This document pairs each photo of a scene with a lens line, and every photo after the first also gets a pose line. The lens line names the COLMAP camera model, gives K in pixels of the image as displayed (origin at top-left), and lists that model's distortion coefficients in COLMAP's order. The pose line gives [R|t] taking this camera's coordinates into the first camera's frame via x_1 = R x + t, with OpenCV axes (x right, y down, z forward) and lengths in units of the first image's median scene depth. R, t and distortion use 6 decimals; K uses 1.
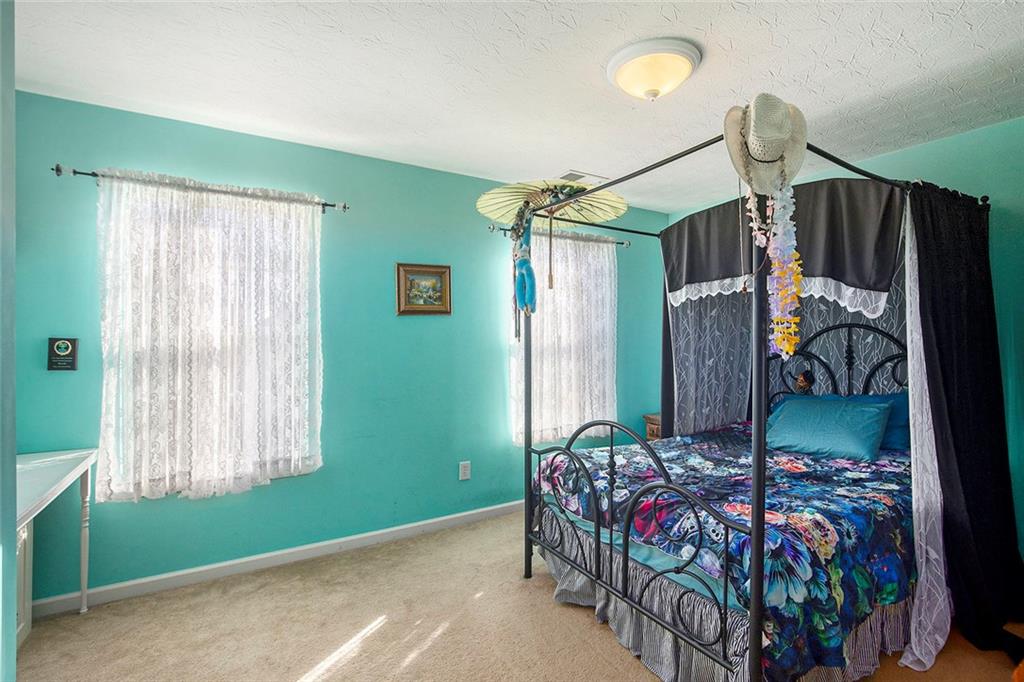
lens RADIAL K [[475.3, 0, 511.8], [0, 475.3, 337.1], [0, 0, 1]] dist [-0.035674, 0.000504]
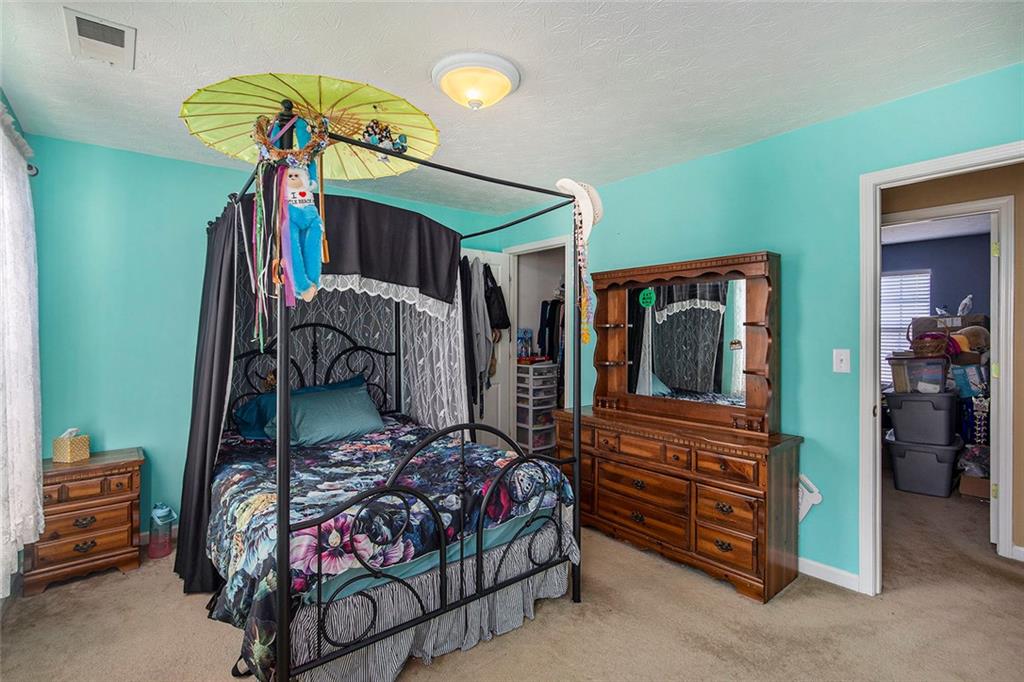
lens RADIAL K [[475.3, 0, 510.8], [0, 475.3, 335.4], [0, 0, 1]] dist [-0.035674, 0.000504]
pose [[-0.150567, -0.003872, 0.988592, -0.524938], [0.005568, 0.999973, 0.004765, -0.001925], [-0.988584, 0.006221, -0.150541, 0.746658]]
